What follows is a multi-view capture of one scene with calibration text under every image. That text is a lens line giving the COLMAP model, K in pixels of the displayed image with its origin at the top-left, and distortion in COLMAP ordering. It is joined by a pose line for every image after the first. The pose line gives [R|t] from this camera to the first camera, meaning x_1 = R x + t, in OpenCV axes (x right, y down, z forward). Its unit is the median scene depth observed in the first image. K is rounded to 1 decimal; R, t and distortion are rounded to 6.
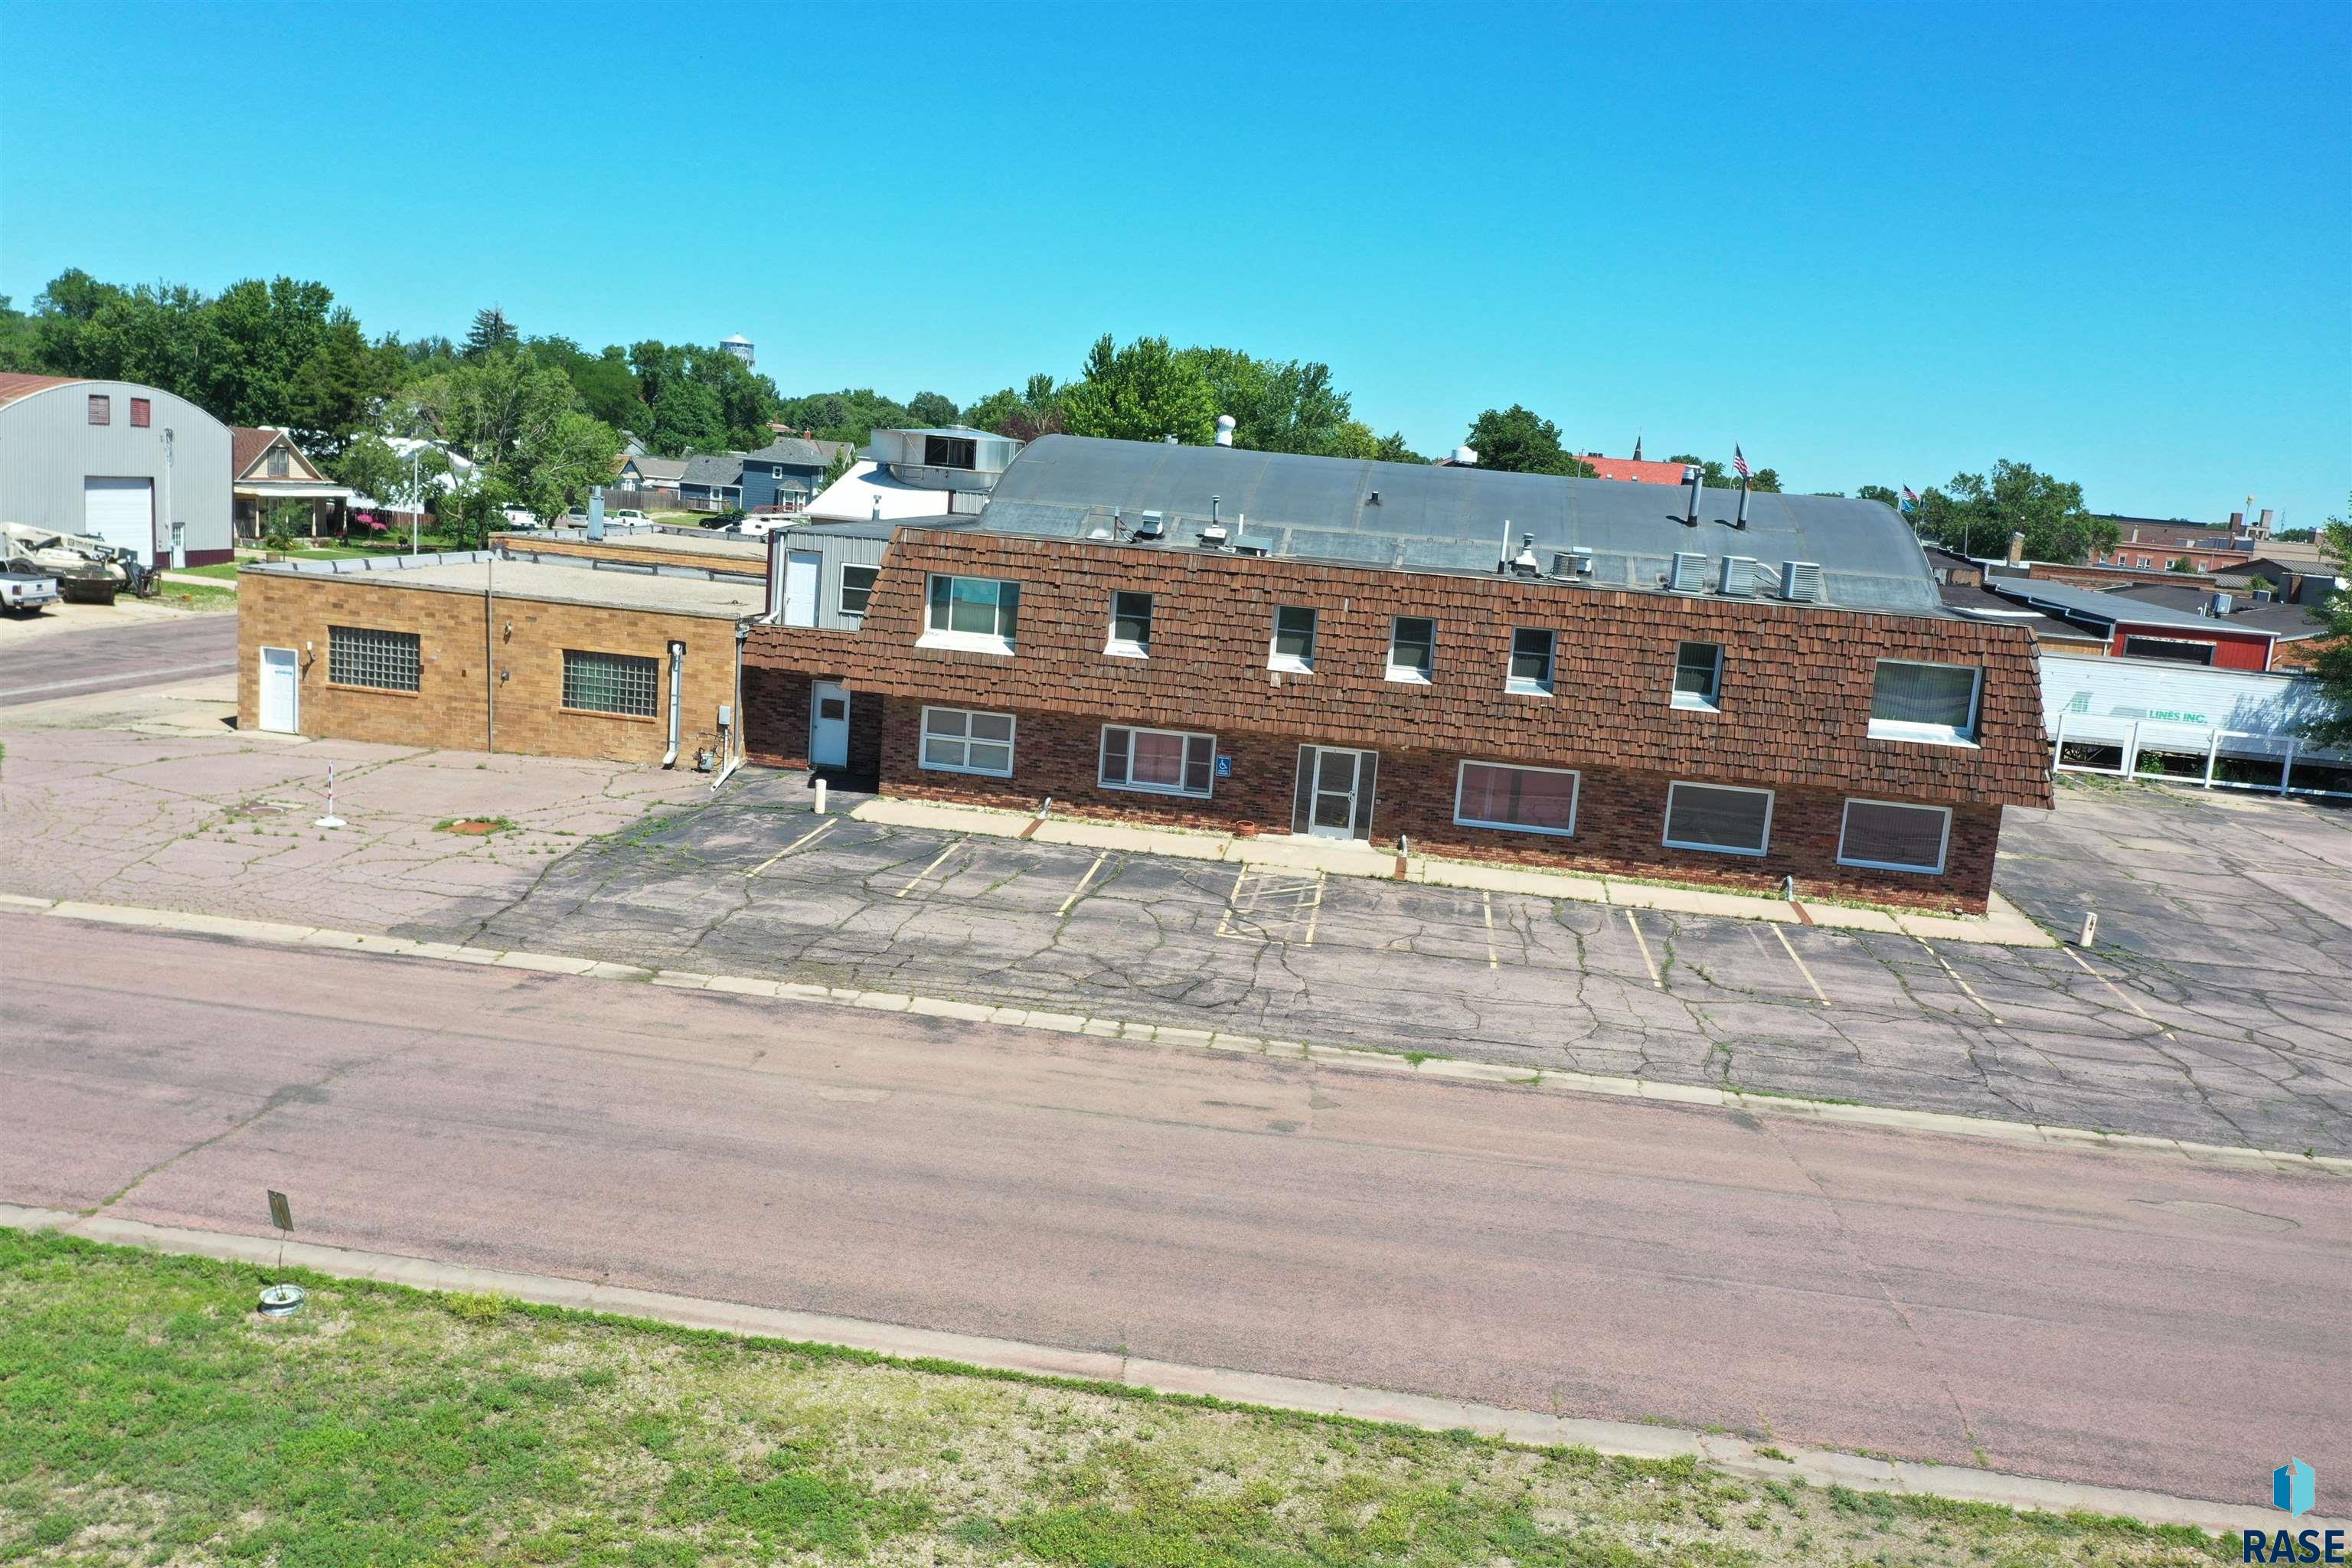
lens RADIAL K [[1886.6, 0, 1172.7], [0, 1886.6, 776.7], [0, 0, 1]] dist [-0.017623, 0.017571]
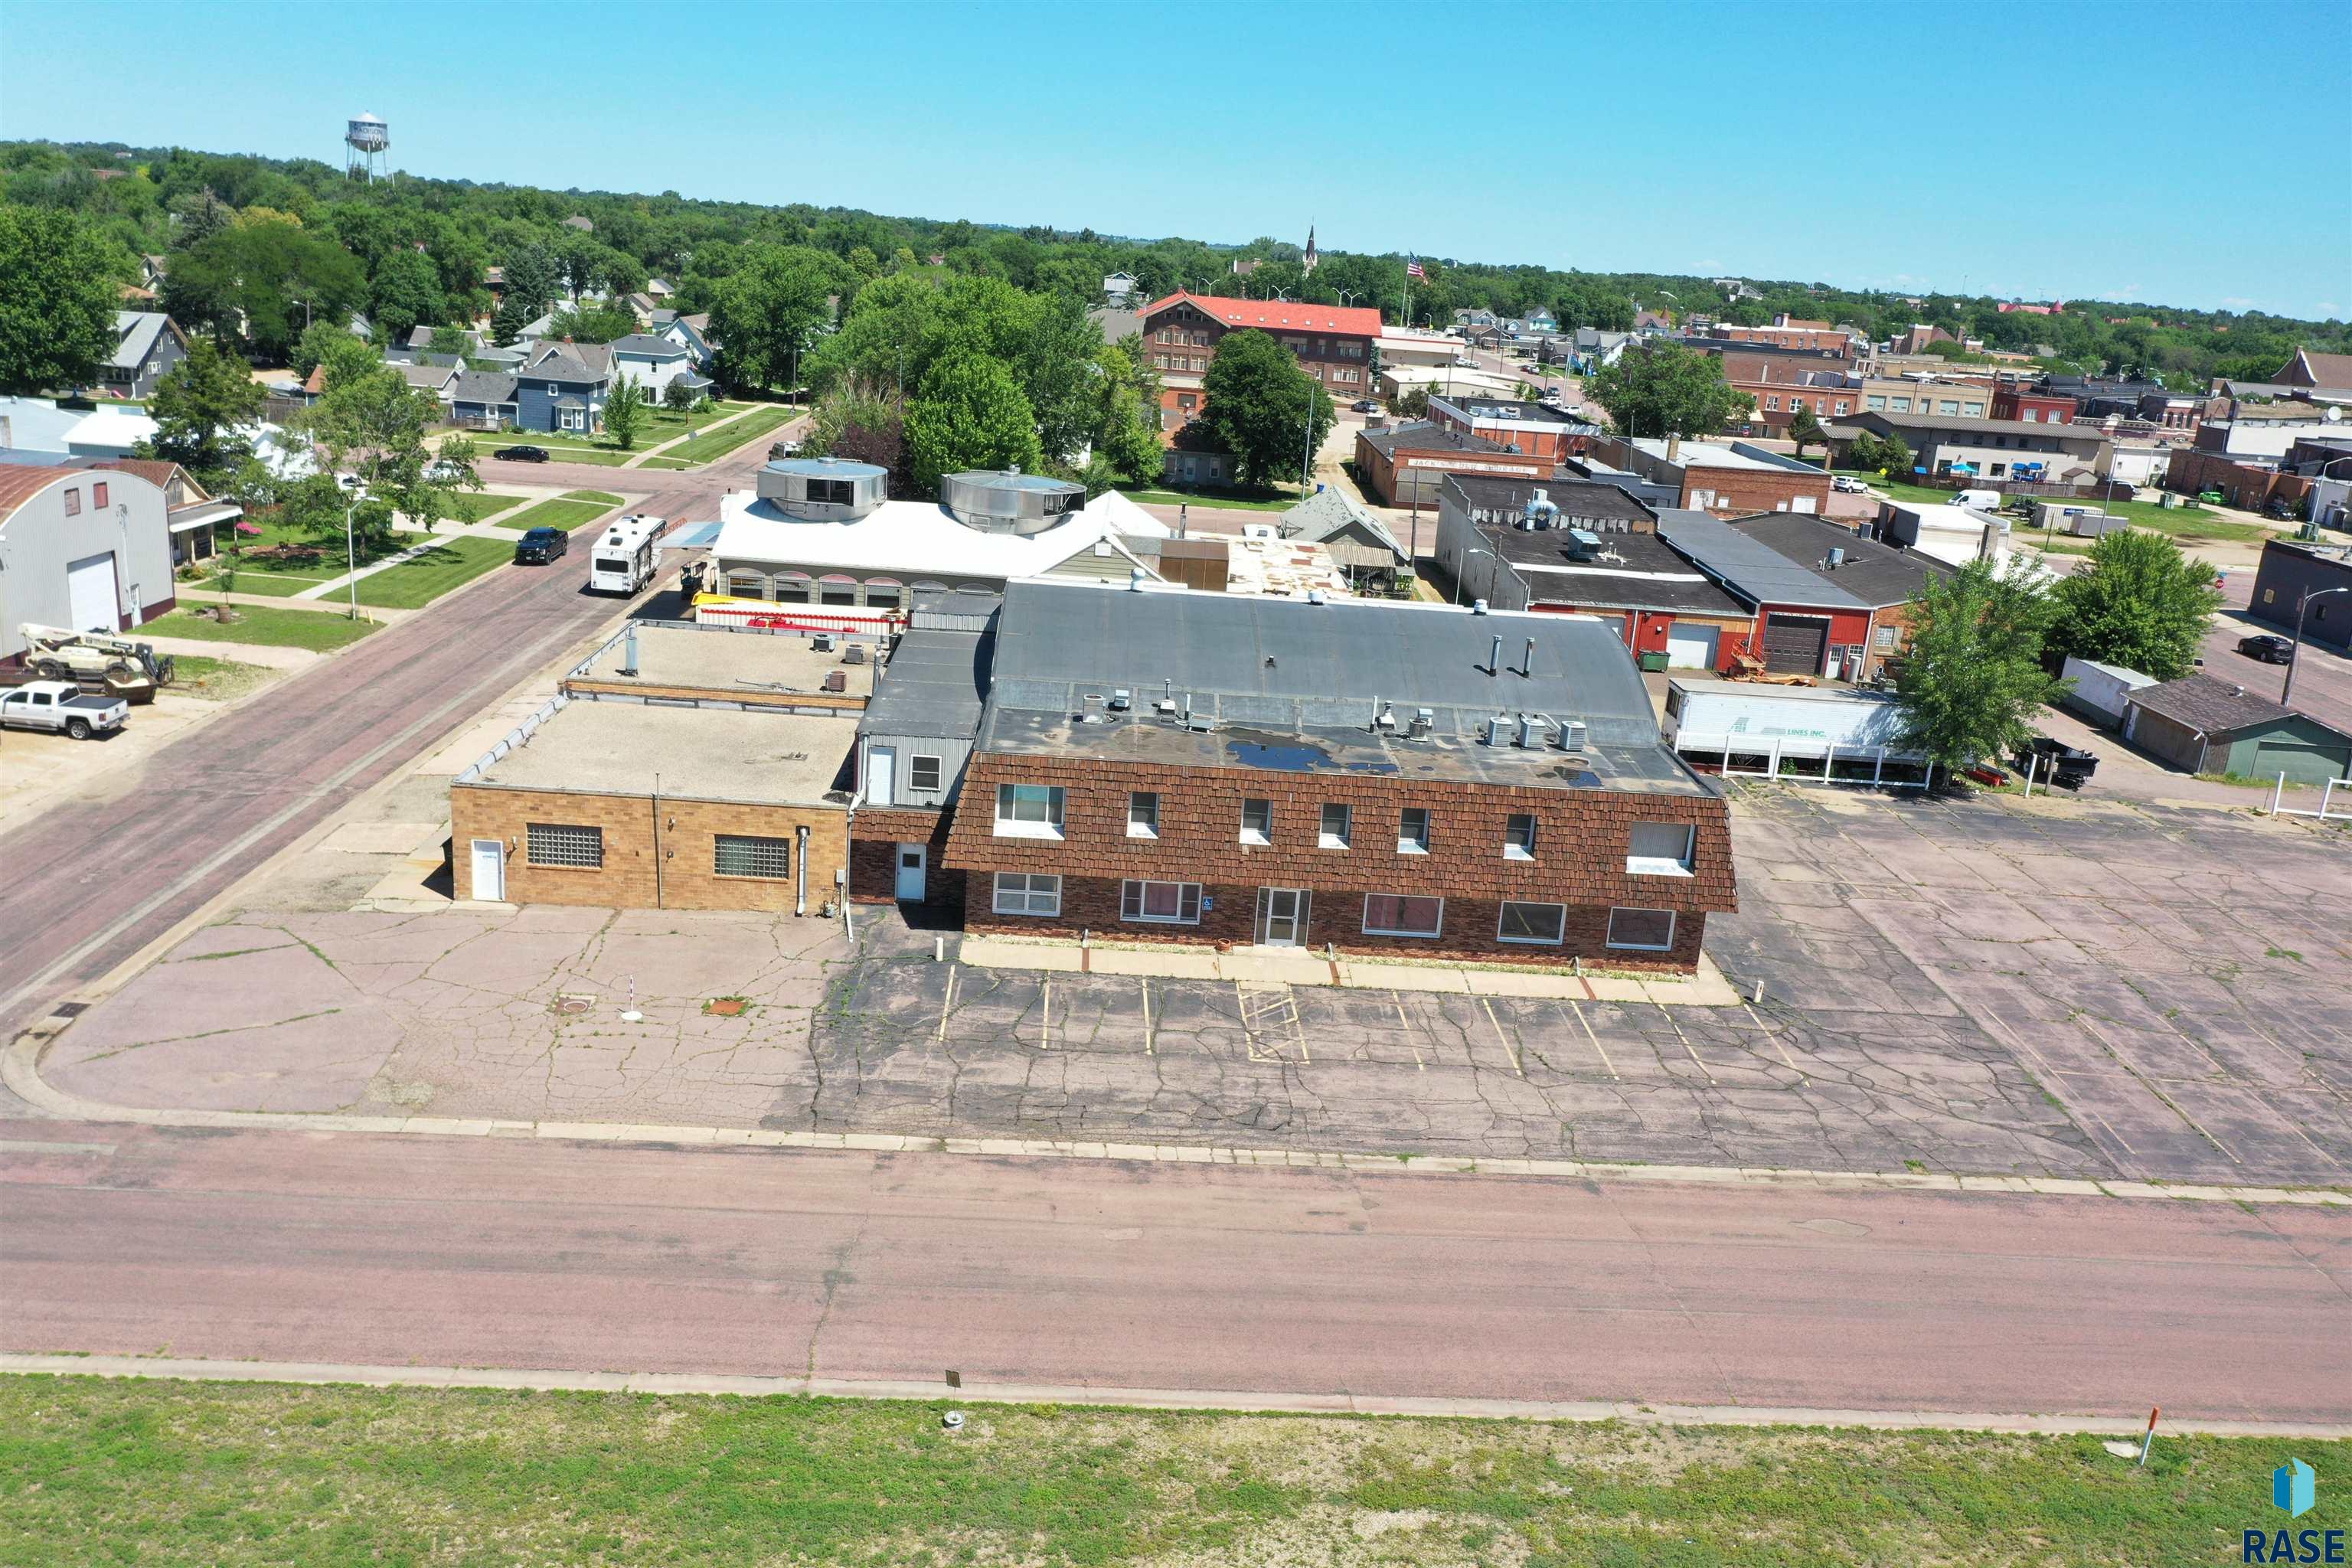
lens RADIAL K [[1886.6, 0, 1177.6], [0, 1886.6, 785.0], [0, 0, 1]] dist [-0.017623, 0.017571]
pose [[0.983678, -0.058228, 0.170258, -0.268232], [0.035169, 0.990161, 0.135440, -0.330787], [-0.176469, -0.127241, 0.976047, -0.466352]]
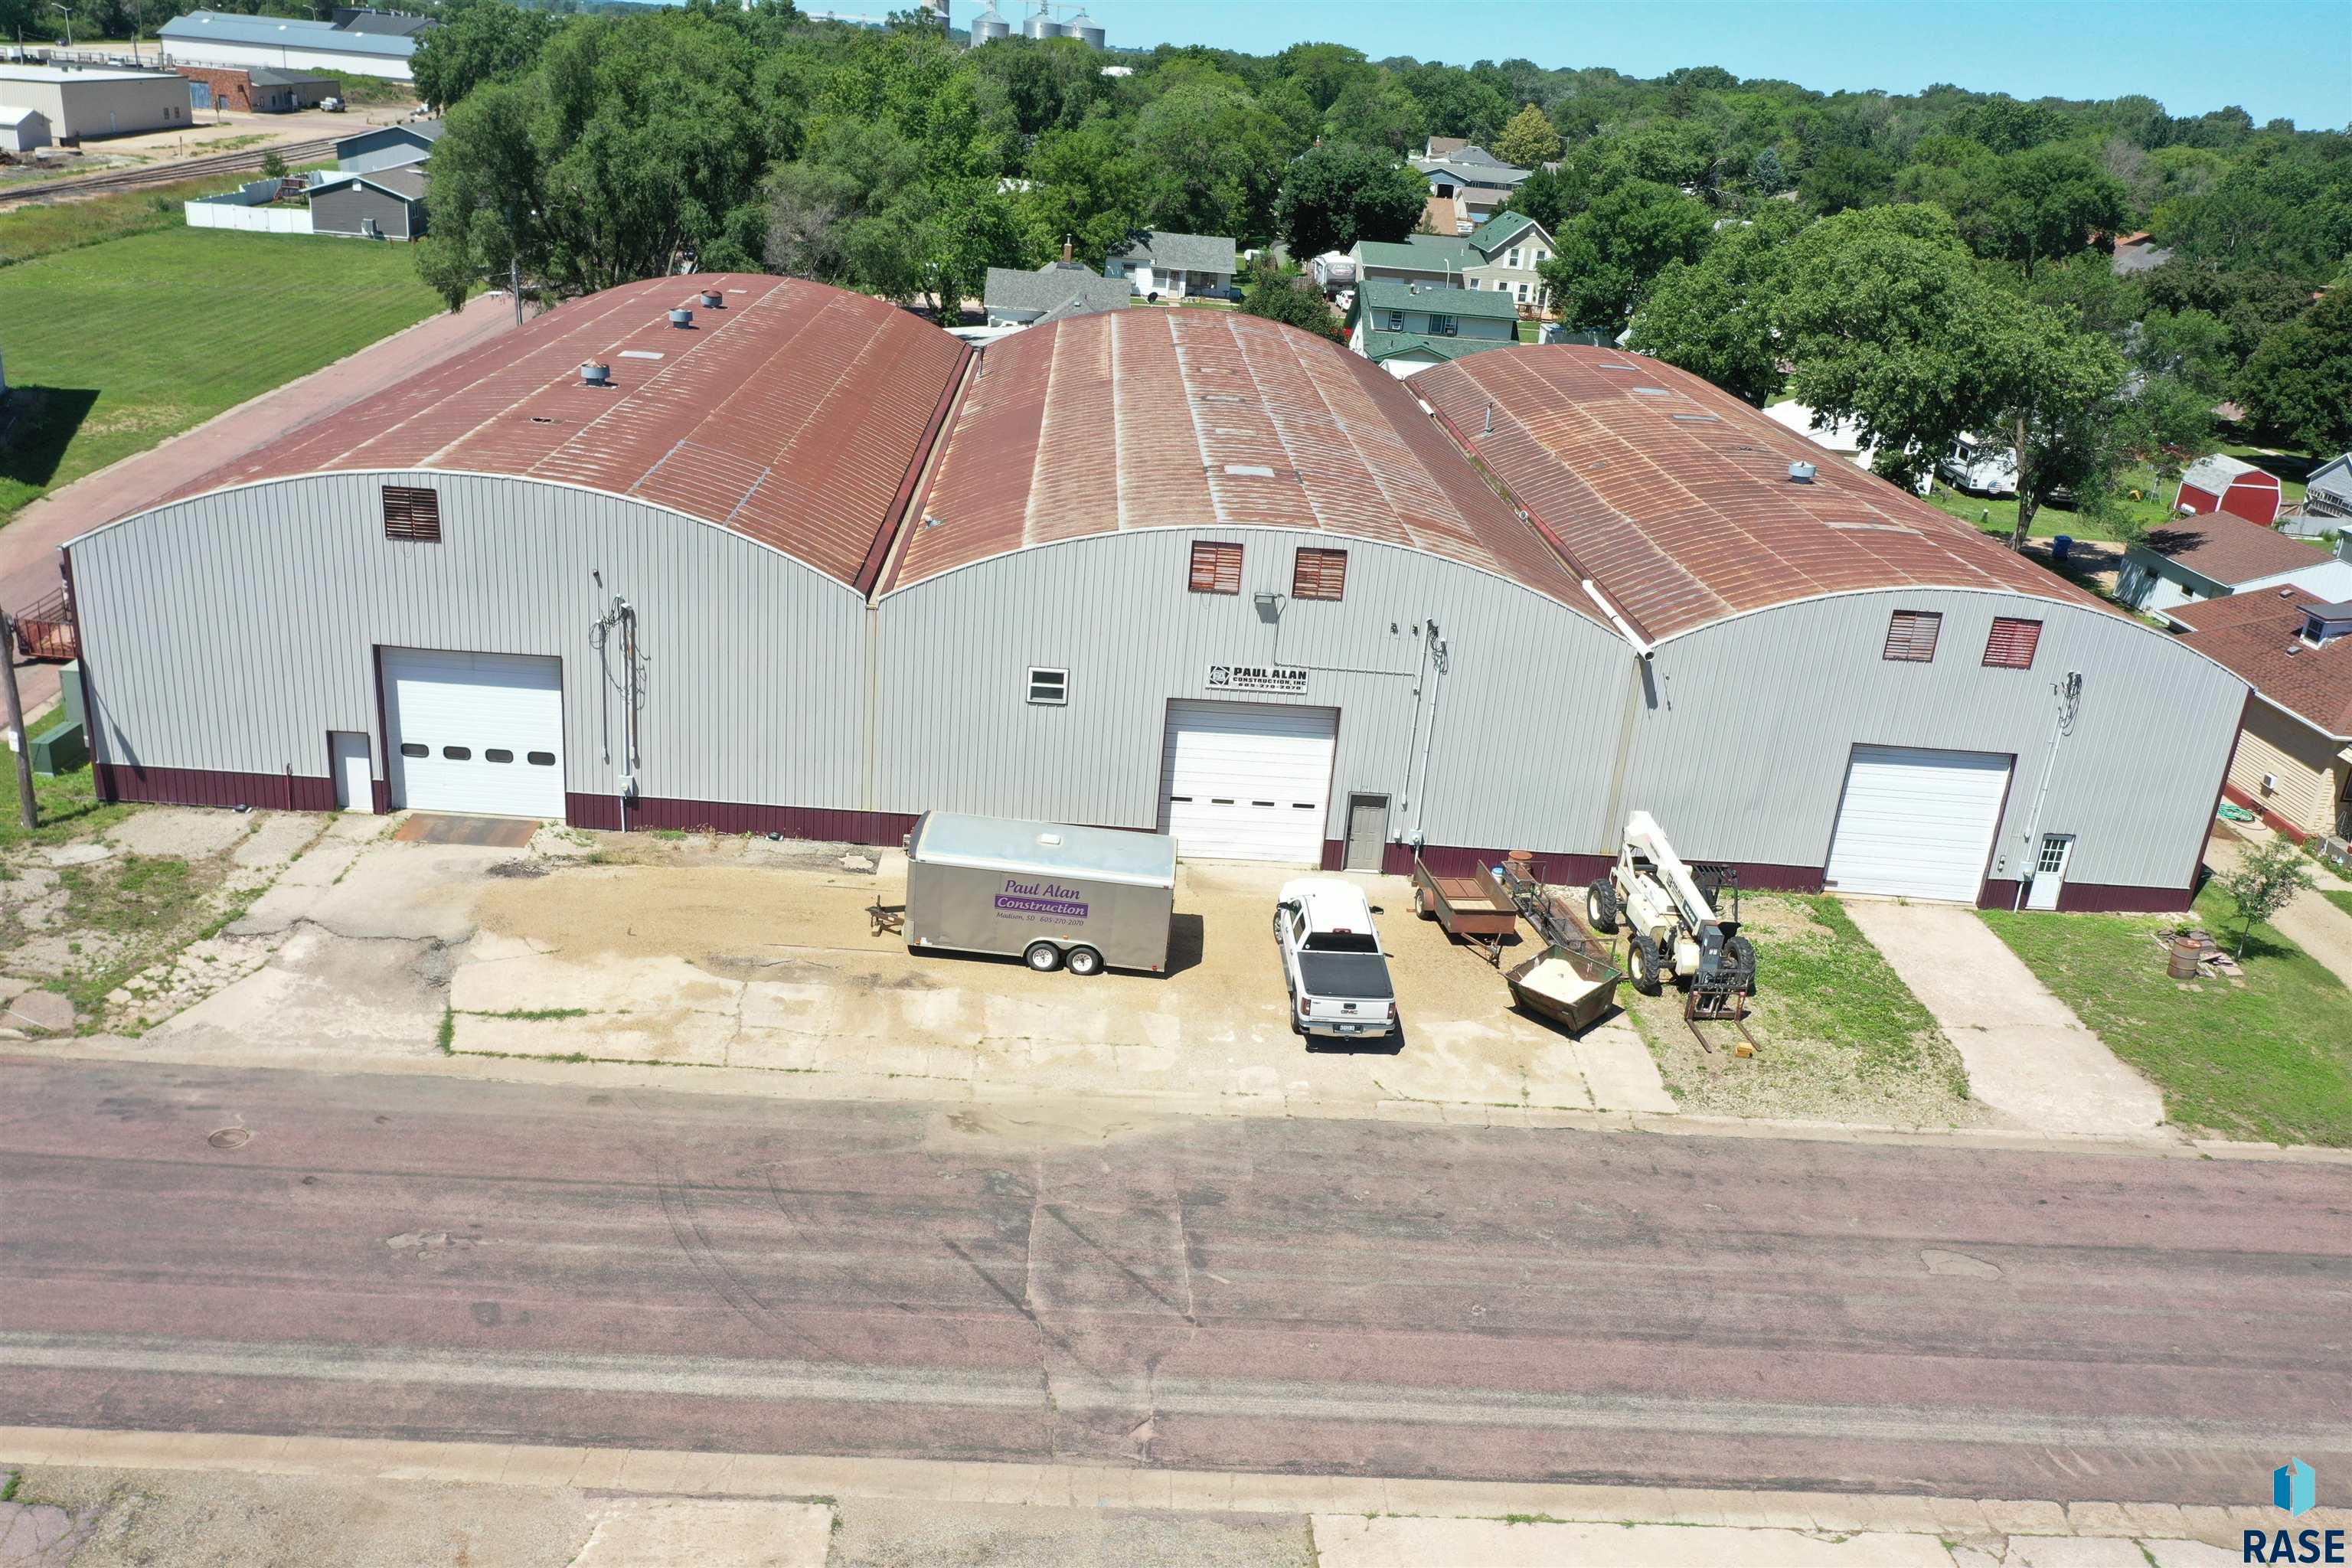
lens RADIAL K [[1886.6, 0, 1179.5], [0, 1886.6, 782.9], [0, 0, 1]] dist [-0.017623, 0.017571]
pose [[0.210632, 0.297835, -0.931090, -0.168669], [-0.218621, 0.942686, 0.252088, -0.521693], [0.952806, 0.150458, 0.263672, 1.367516]]
